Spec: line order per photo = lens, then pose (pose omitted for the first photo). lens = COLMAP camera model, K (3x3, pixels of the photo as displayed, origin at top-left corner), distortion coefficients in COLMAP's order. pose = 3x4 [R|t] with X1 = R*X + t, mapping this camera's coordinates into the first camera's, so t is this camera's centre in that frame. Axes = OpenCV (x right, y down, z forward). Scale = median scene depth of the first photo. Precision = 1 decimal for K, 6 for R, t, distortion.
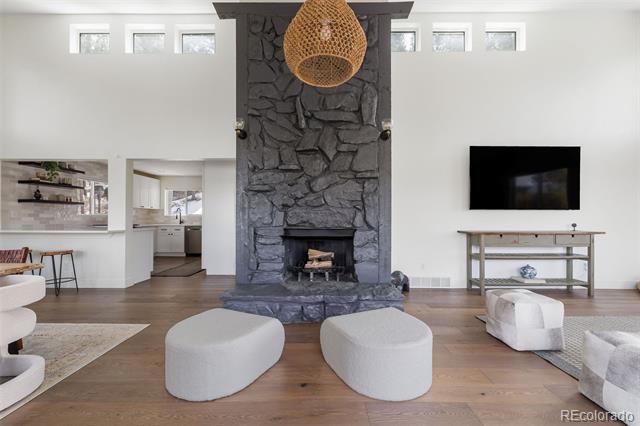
lens RADIAL K [[276.9, 0, 320.0], [0, 276.9, 213.0], [0, 0, 1]] dist [0.001938, 0.000237]
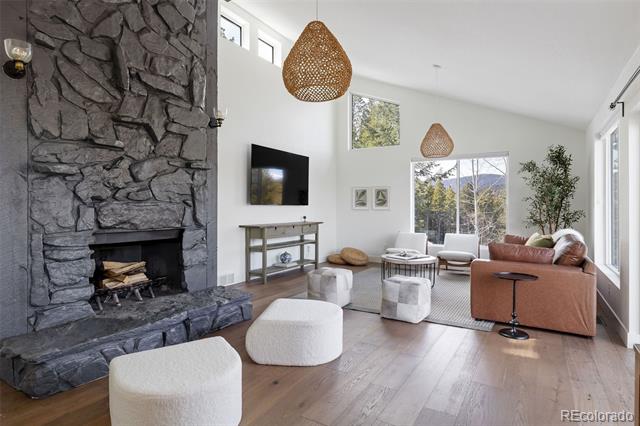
lens RADIAL K [[359.2, 0, 317.4], [0, 359.2, 206.4], [0, 0, 1]] dist [0.002268, 0.000728]
pose [[0.523596, 0.003049, 0.851961, -0.581176], [-0.013177, 0.999903, 0.004520, -0.018614], [-0.851865, -0.013592, 0.523585, 0.097495]]
